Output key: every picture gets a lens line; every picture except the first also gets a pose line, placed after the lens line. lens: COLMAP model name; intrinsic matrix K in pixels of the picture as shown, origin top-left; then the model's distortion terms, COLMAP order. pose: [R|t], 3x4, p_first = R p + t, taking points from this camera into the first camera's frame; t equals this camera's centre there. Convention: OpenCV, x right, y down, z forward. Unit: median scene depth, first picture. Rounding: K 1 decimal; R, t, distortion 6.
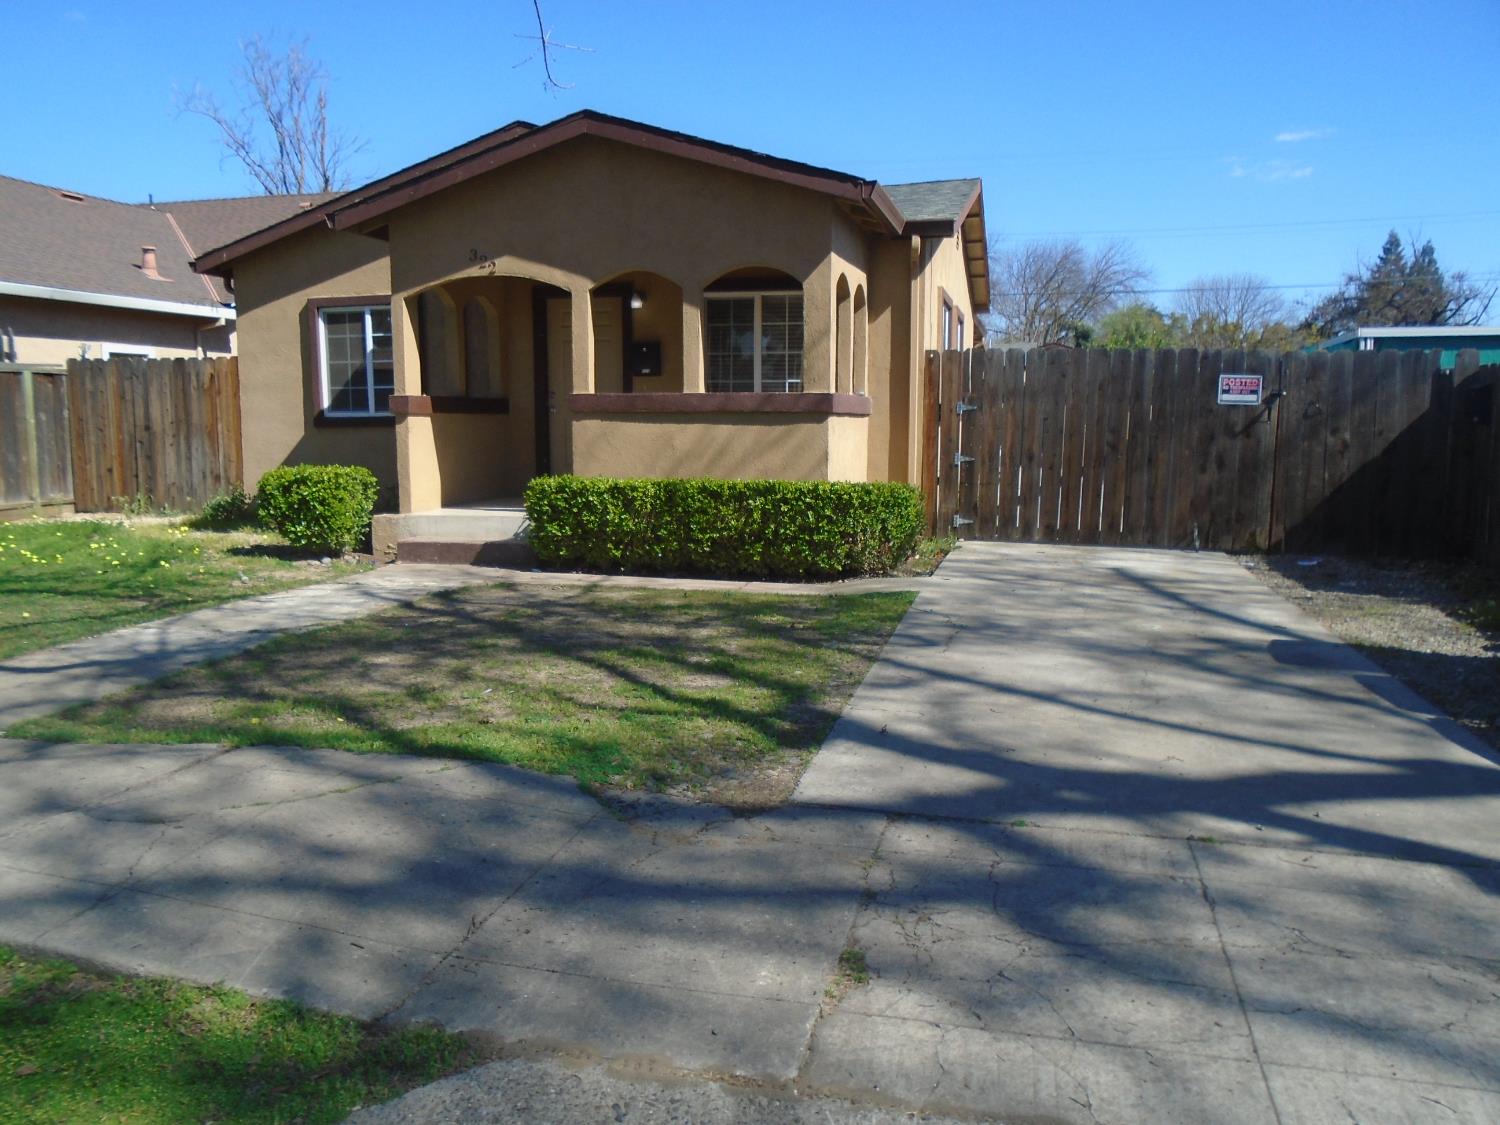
lens RADIAL K [[1133.9, 0, 746.5], [0, 1133.9, 549.6], [0, 0, 1]] dist [-0.027025, 0.007468]
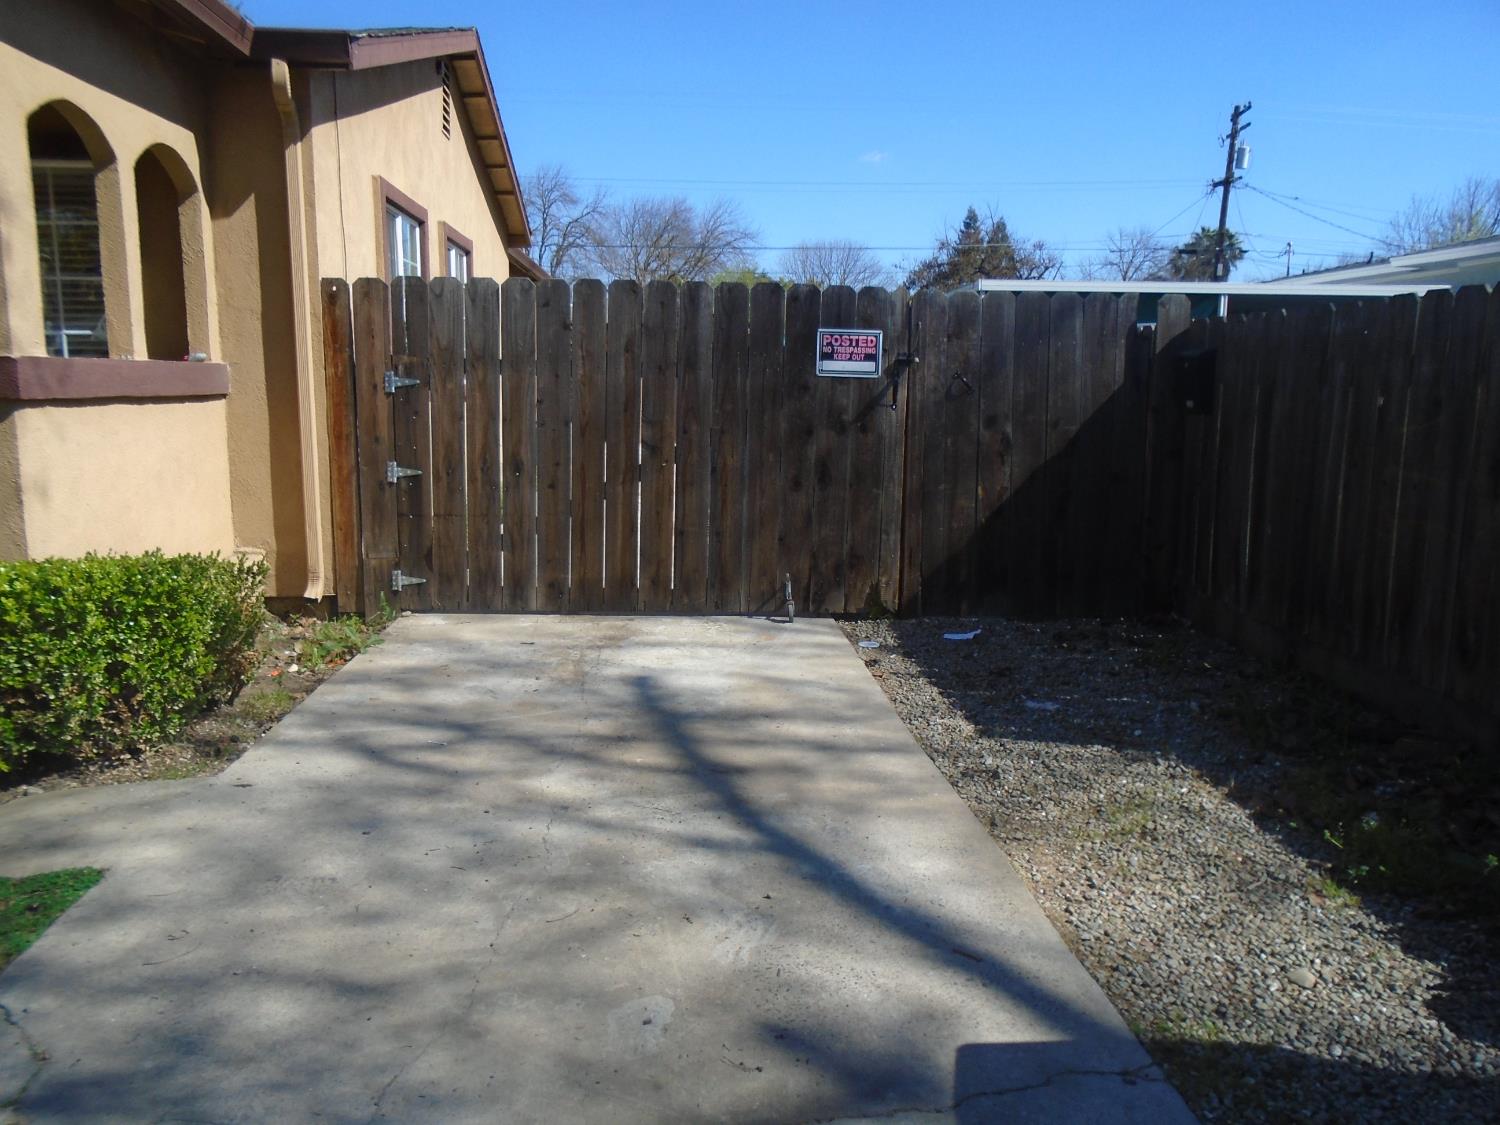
lens RADIAL K [[1119.5, 0, 750.0], [0, 1119.5, 562.5], [0, 0, 1]] dist [-0.056072, 0.004070]
pose [[0.947047, -0.048126, 0.317467, 0.183321], [0.033044, 0.998062, 0.052723, -0.060466], [-0.319390, -0.039441, 0.946802, 0.426925]]
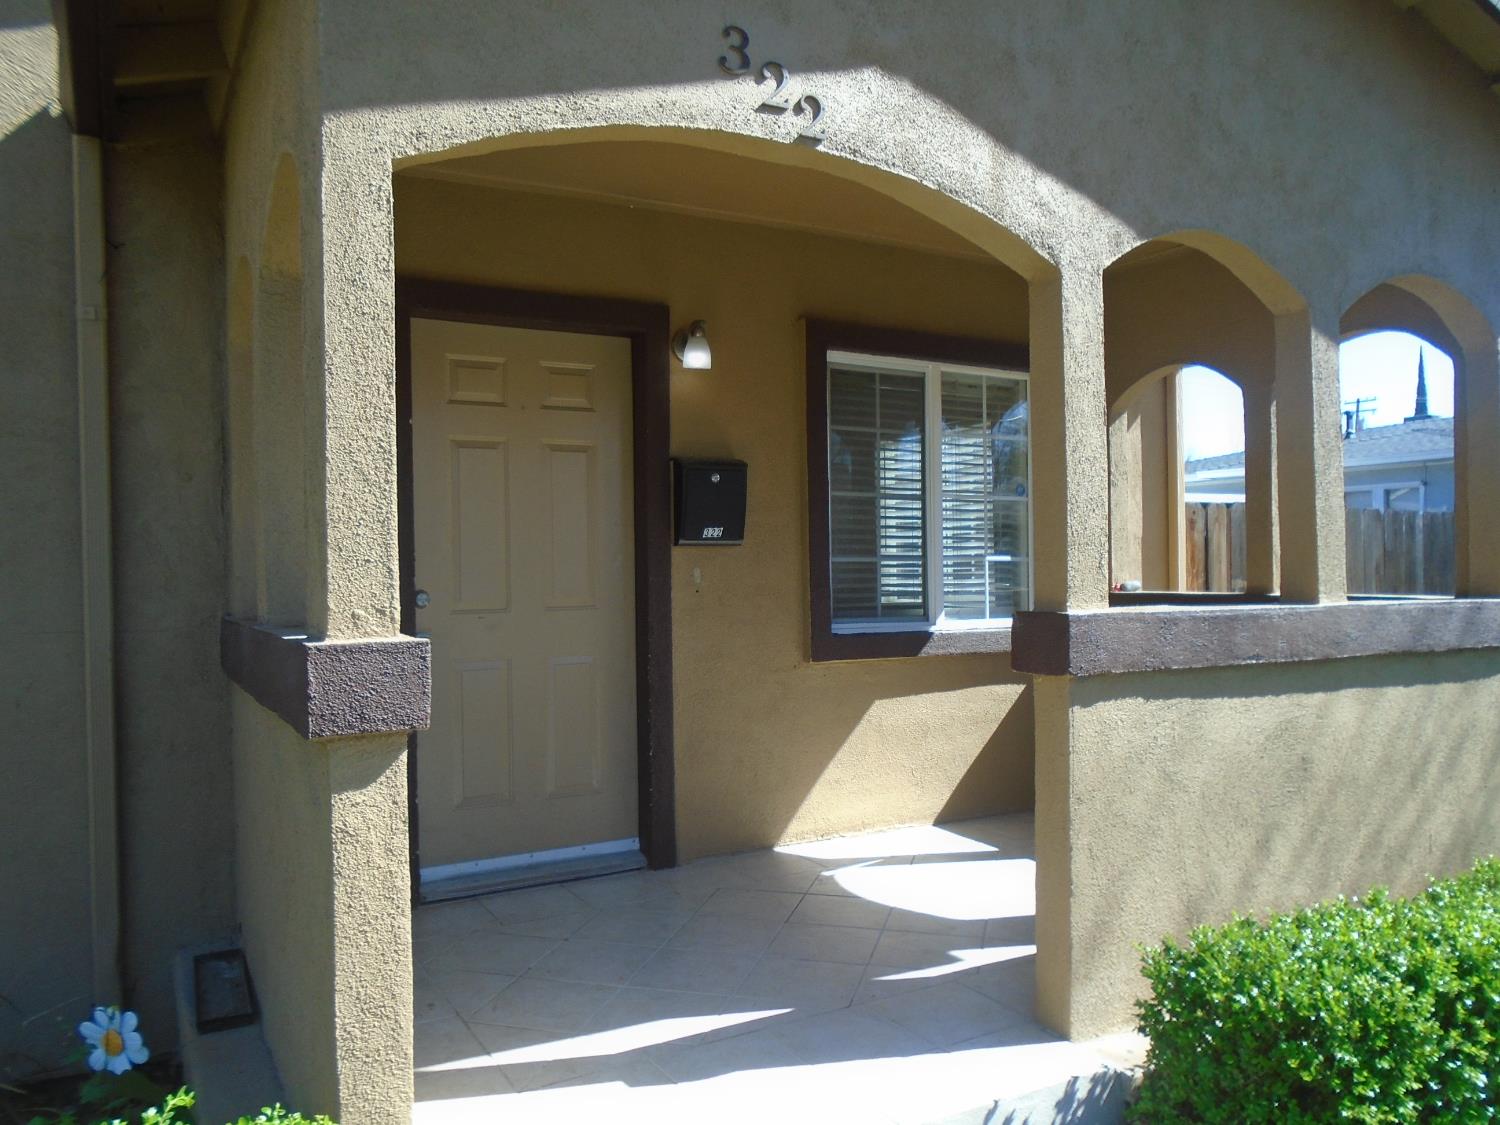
lens RADIAL K [[1119.5, 0, 750.0], [0, 1119.5, 562.5], [0, 0, 1]] dist [-0.056072, 0.004070]
pose [[0.708234, -0.006585, 0.705947, -0.381616], [0.093831, 0.991963, -0.084882, -0.126019], [-0.699715, 0.126356, 0.703160, 0.799782]]
